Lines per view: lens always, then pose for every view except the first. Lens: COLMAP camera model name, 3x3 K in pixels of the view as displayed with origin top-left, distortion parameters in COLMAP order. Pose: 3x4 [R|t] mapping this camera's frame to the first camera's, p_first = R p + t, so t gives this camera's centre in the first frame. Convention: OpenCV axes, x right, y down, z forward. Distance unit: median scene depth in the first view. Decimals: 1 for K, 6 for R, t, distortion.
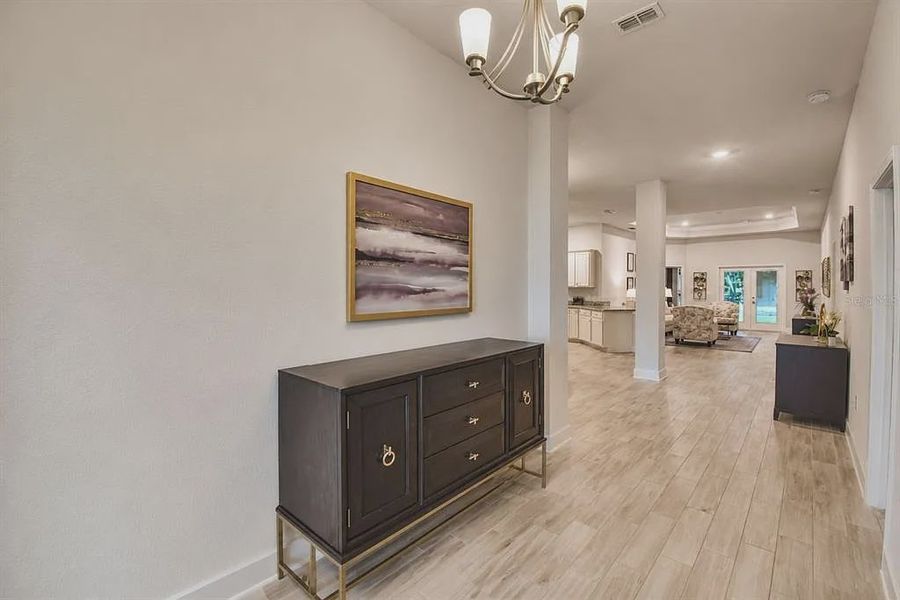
lens RADIAL K [[392.9, 0, 448.3], [0, 392.9, 299.7], [0, 0, 1]] dist [0.019899, -0.023668]
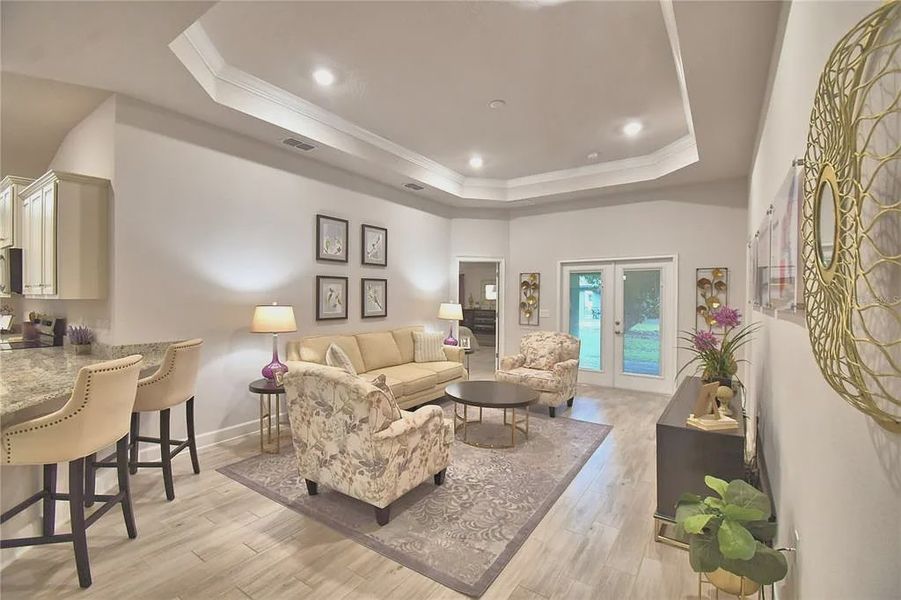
lens RADIAL K [[404.6, 0, 433.4], [0, 404.6, 304.8], [0, 0, 1]] dist [-0.018757, -0.000350]
pose [[0.993761, 0.014219, 0.110619, 2.112638], [-0.012207, 0.999748, -0.018844, -0.071269], [-0.110859, 0.017376, 0.993684, 2.277841]]
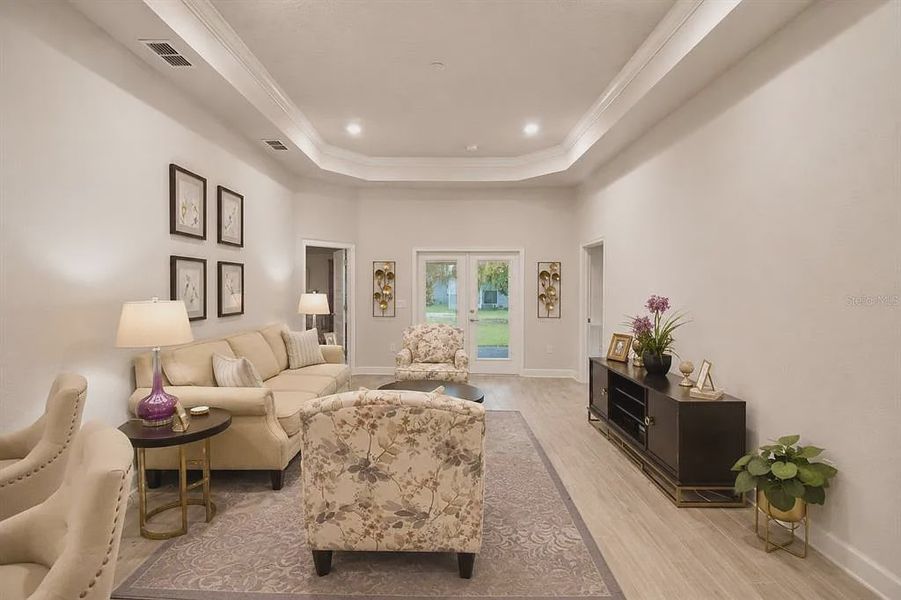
lens RADIAL K [[438.8, 0, 423.4], [0, 438.8, 297.9], [0, 0, 1]] dist [-0.001485, -0.000204]
pose [[0.748099, -0.003403, 0.663579, 1.484778], [0.013409, 0.999860, -0.009990, -0.082059], [-0.663452, 0.016372, 0.748040, 2.653824]]
